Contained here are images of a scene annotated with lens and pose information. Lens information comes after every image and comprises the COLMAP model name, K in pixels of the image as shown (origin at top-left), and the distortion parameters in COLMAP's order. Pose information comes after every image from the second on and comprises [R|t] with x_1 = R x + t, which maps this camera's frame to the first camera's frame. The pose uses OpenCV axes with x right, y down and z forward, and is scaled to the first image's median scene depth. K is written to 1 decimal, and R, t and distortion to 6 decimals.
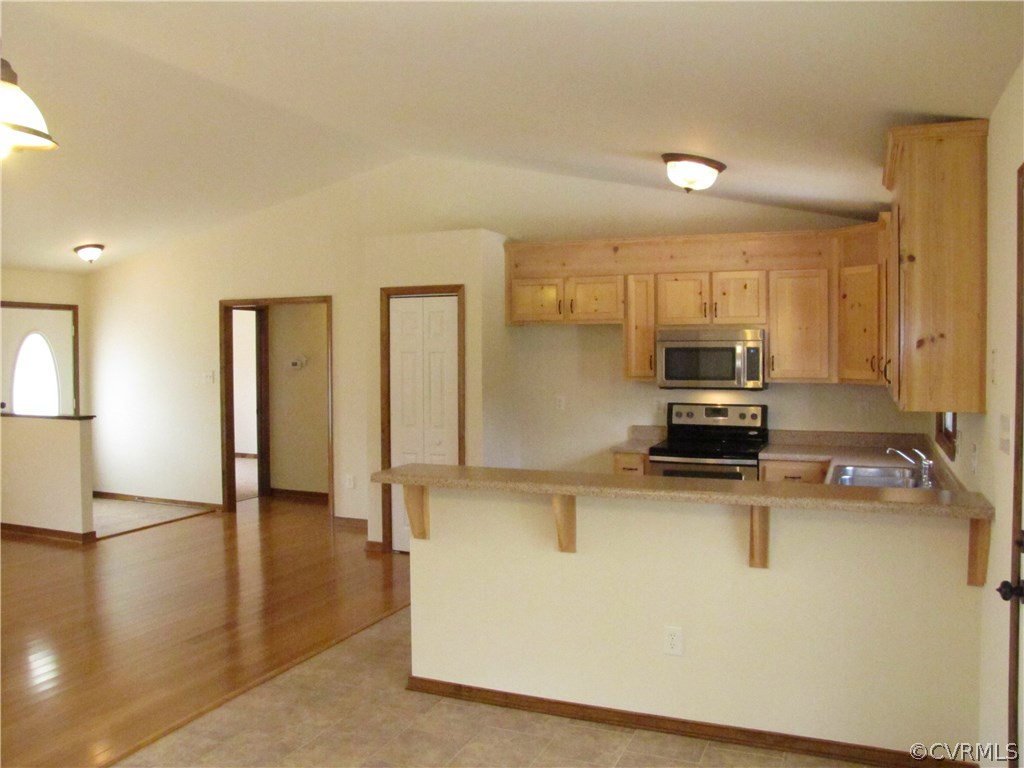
lens RADIAL K [[854.7, 0, 512.0], [0, 854.7, 384.0], [0, 0, 1]] dist [-0.116583, 0.007485]
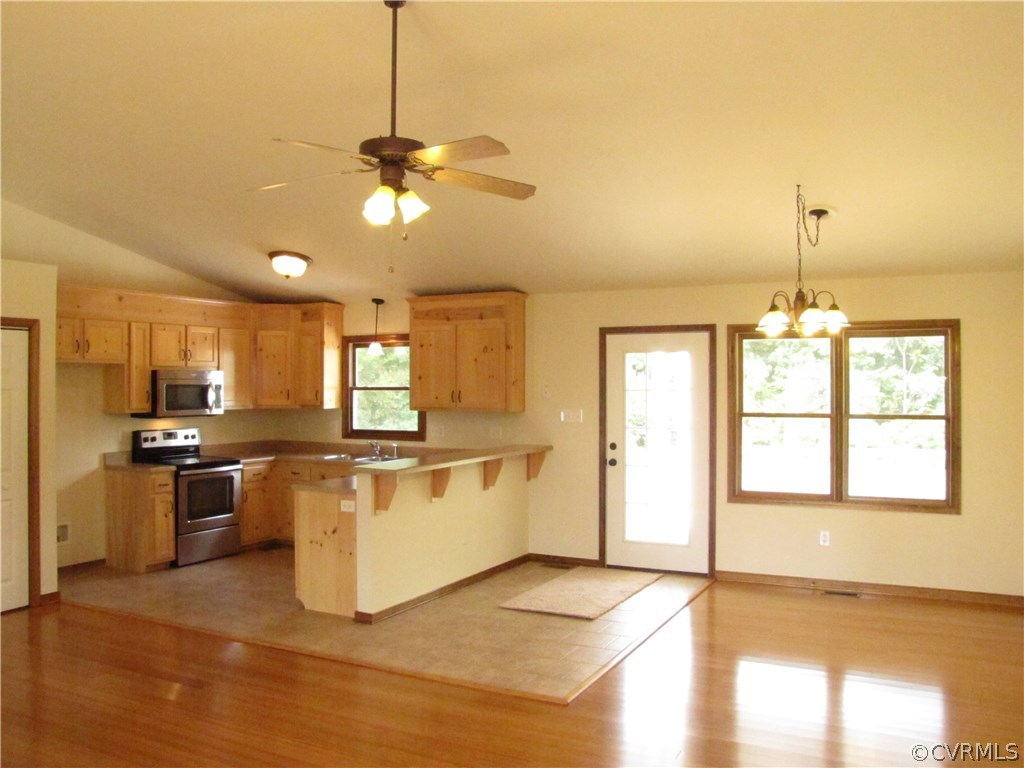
lens RADIAL K [[854.7, 0, 512.0], [0, 854.7, 384.0], [0, 0, 1]] dist [-0.116583, 0.007485]
pose [[0.077662, -0.001123, 0.996979, -0.970925], [0.038982, 0.999238, -0.001911, -0.021284], [-0.996217, 0.039013, 0.077646, 0.400131]]
